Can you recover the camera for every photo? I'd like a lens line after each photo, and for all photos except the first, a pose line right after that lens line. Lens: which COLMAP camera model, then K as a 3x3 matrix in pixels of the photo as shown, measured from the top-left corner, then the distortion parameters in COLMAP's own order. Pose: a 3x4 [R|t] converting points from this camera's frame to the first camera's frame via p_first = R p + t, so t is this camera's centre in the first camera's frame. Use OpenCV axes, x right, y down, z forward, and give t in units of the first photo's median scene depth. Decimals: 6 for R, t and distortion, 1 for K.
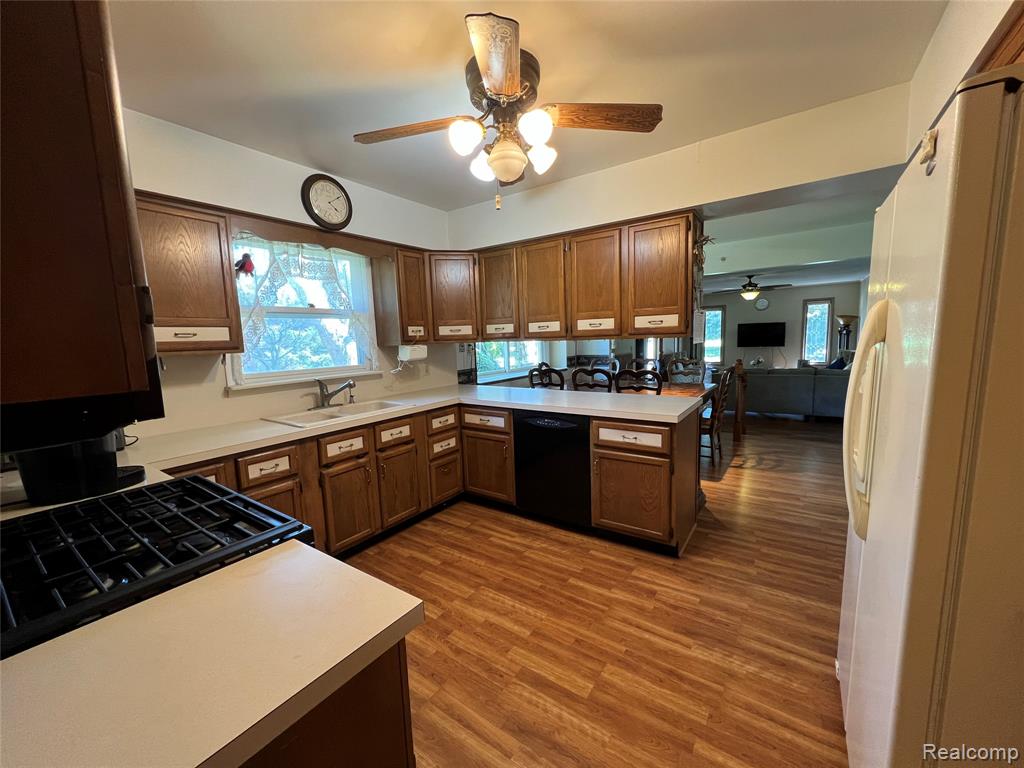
lens RADIAL K [[405.8, 0, 513.0], [0, 405.8, 385.5], [0, 0, 1]] dist [-0.001738, -0.000709]
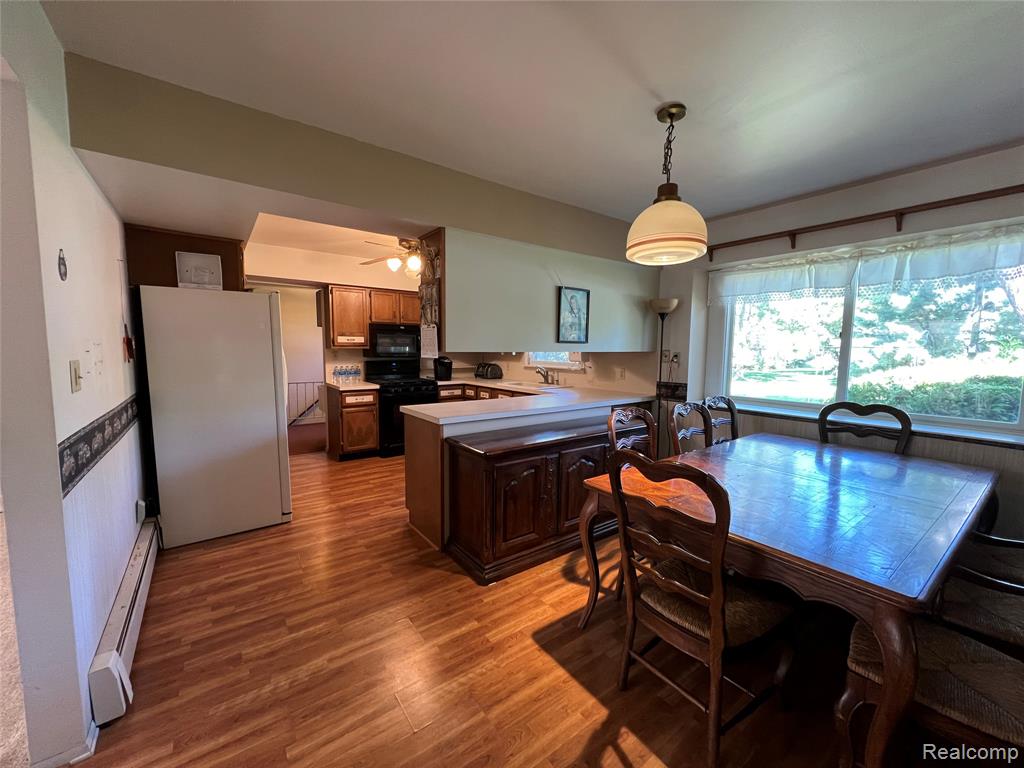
lens RADIAL K [[405.8, 0, 510.6], [0, 405.8, 387.4], [0, 0, 1]] dist [-0.001738, -0.000709]
pose [[-0.323073, 0.121323, -0.938565, 1.272825], [-0.111569, 0.979950, 0.165077, -0.208478], [0.939775, 0.158047, -0.303059, 1.426425]]
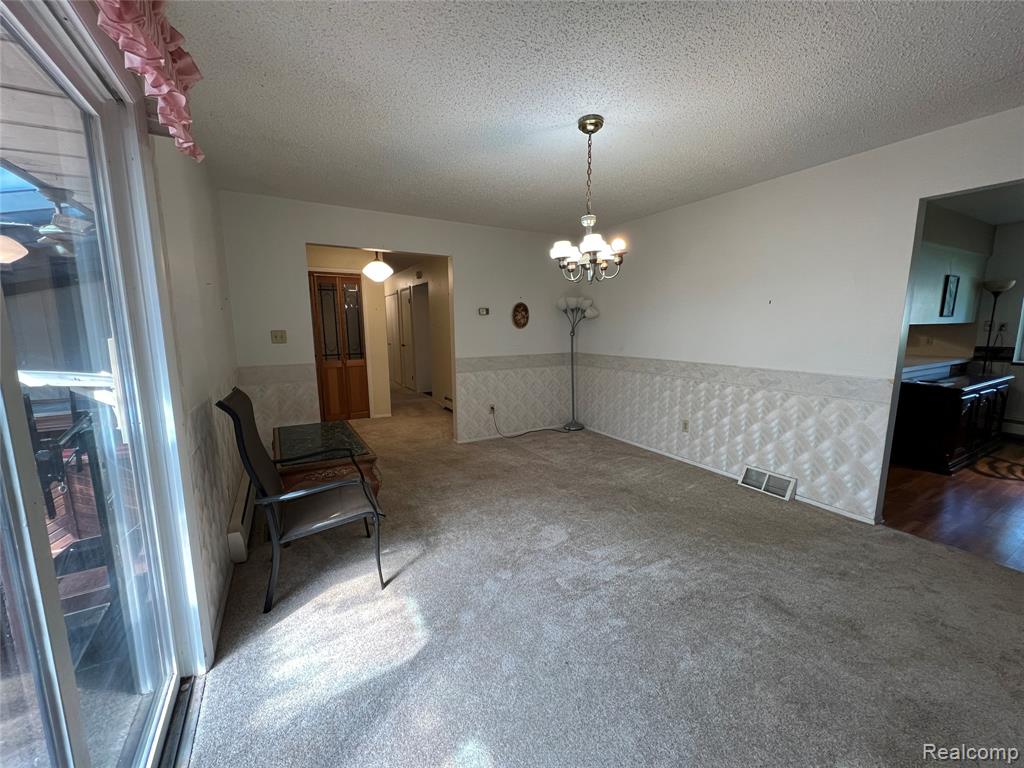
lens RADIAL K [[405.8, 0, 512.5], [0, 405.8, 386.5], [0, 0, 1]] dist [-0.001738, -0.000709]
pose [[-0.429418, 0.175348, -0.885920, 2.246503], [-0.087051, 0.968365, 0.233861, -0.121067], [0.898901, 0.177544, -0.400569, 0.403779]]
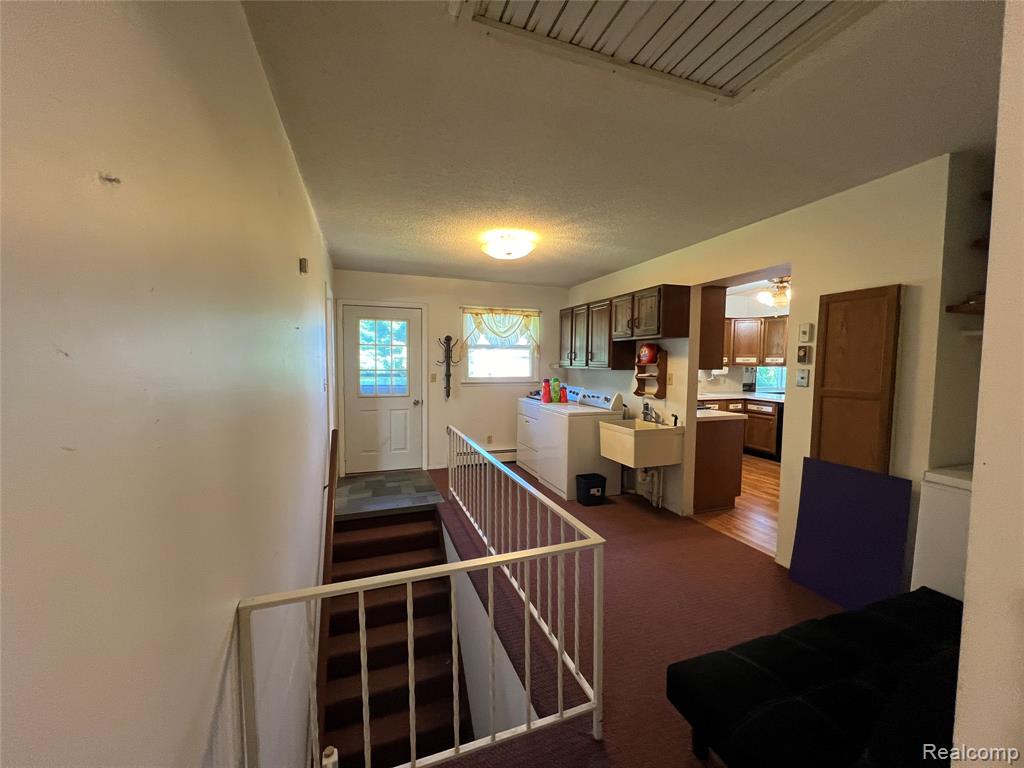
lens RADIAL K [[405.8, 0, 512.5], [0, 405.8, 387.3], [0, 0, 1]] dist [-0.001738, -0.000709]
pose [[0.813879, 0.077660, -0.575822, 0.080635], [-0.104632, 0.994416, -0.013773, 0.151883], [0.571537, 0.071458, 0.817459, -1.353499]]
